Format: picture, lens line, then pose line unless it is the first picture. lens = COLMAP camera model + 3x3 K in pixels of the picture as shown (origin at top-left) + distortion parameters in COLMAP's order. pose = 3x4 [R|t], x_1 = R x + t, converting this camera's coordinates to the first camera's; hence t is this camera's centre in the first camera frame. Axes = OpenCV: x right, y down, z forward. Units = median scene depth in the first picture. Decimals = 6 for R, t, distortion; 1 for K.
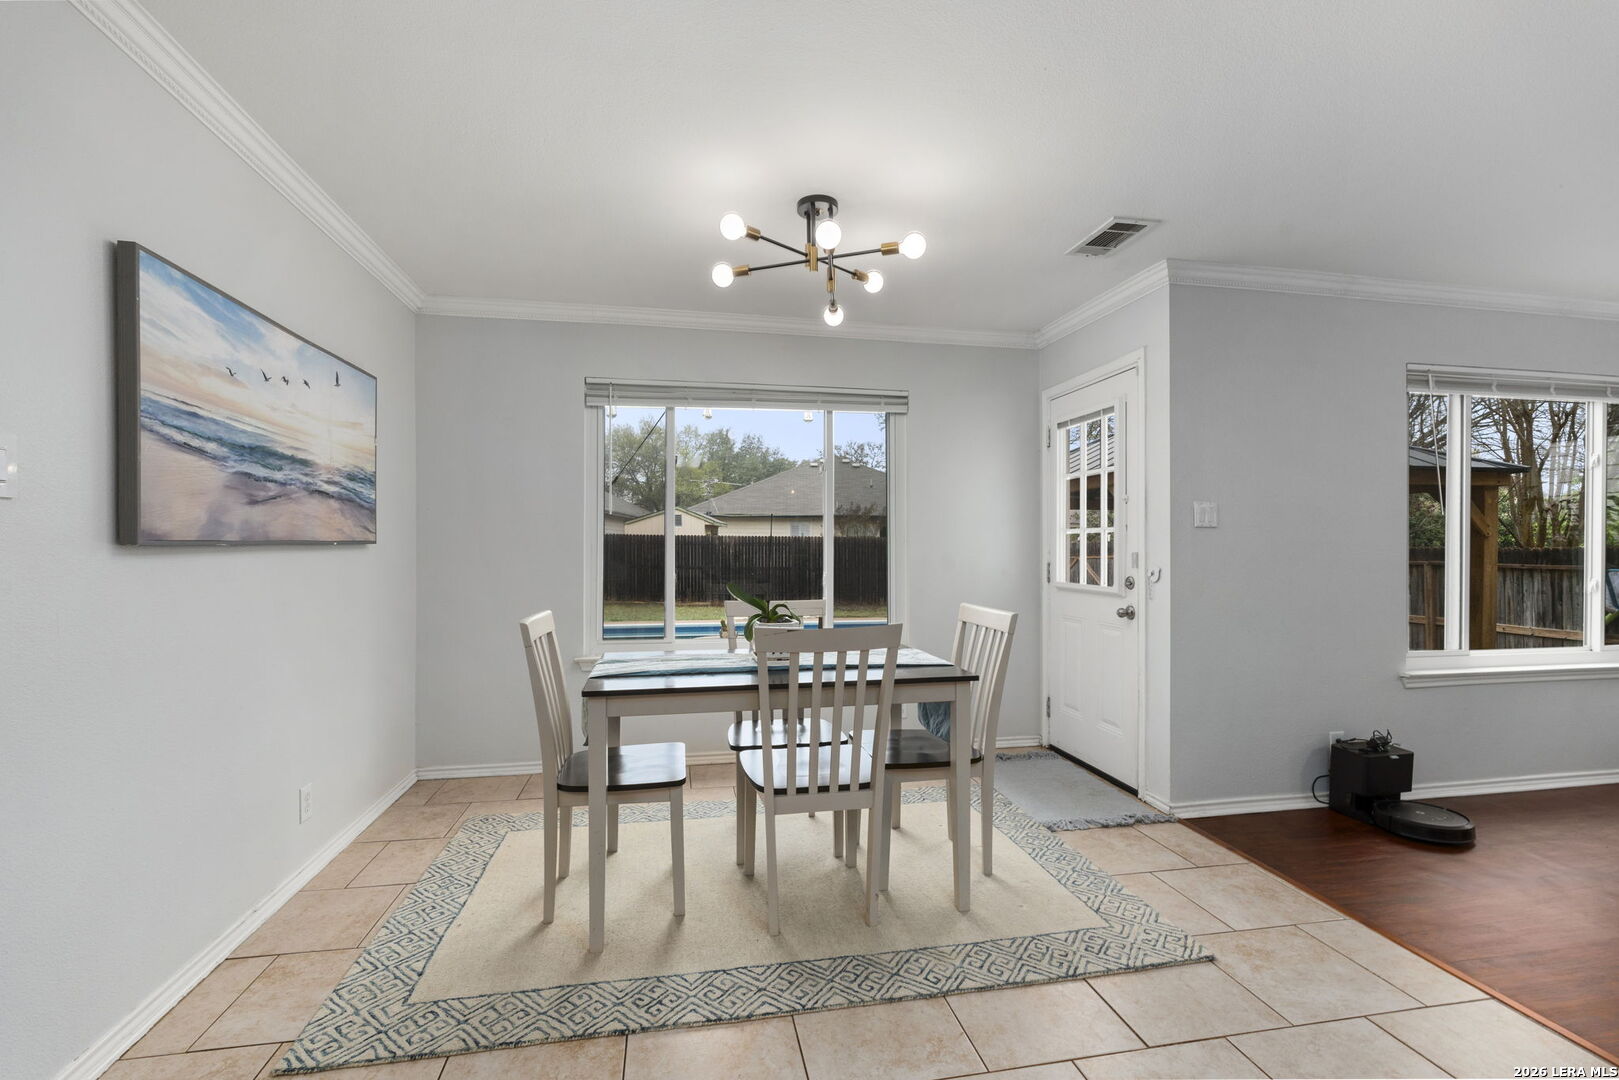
lens RADIAL K [[709.4, 0, 806.0], [0, 709.4, 545.1], [0, 0, 1]] dist [-0.007094, 0.000826]
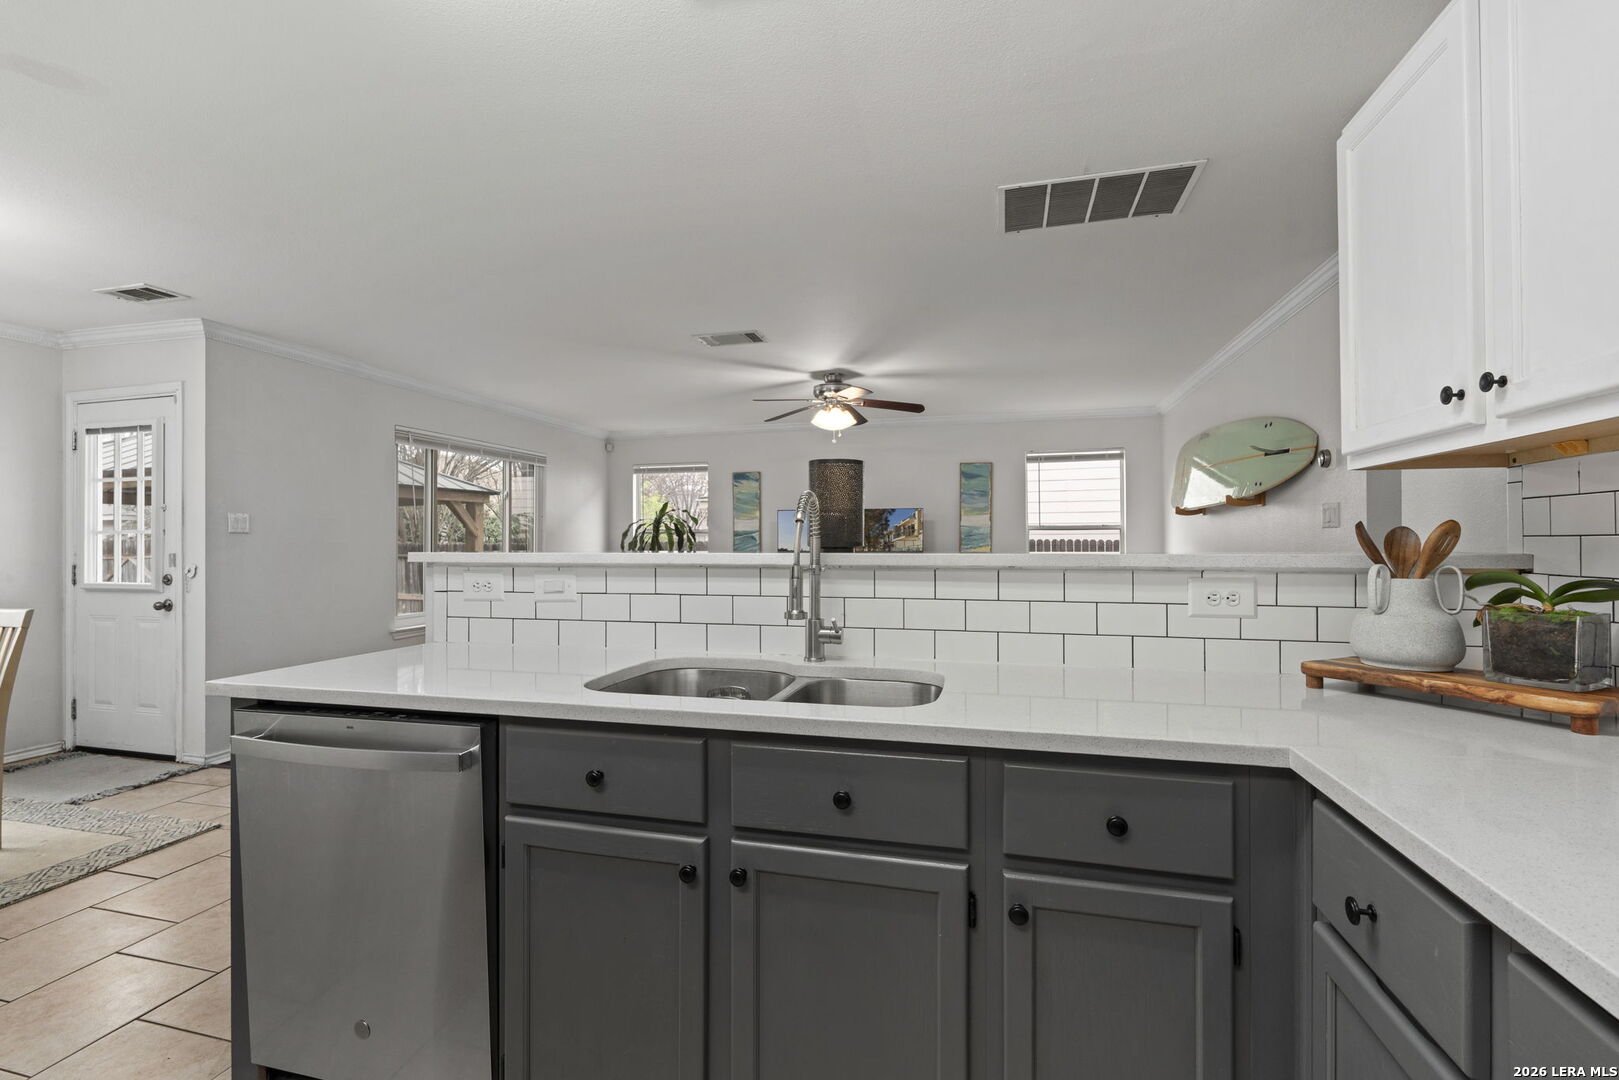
lens RADIAL K [[709.4, 0, 807.7], [0, 709.4, 534.8], [0, 0, 1]] dist [-0.007094, 0.000826]
pose [[0.426432, 0.003619, 0.904512, -0.146225], [0.003284, 0.999979, -0.005549, -0.010867], [-0.904514, 0.005337, 0.426411, -0.456721]]
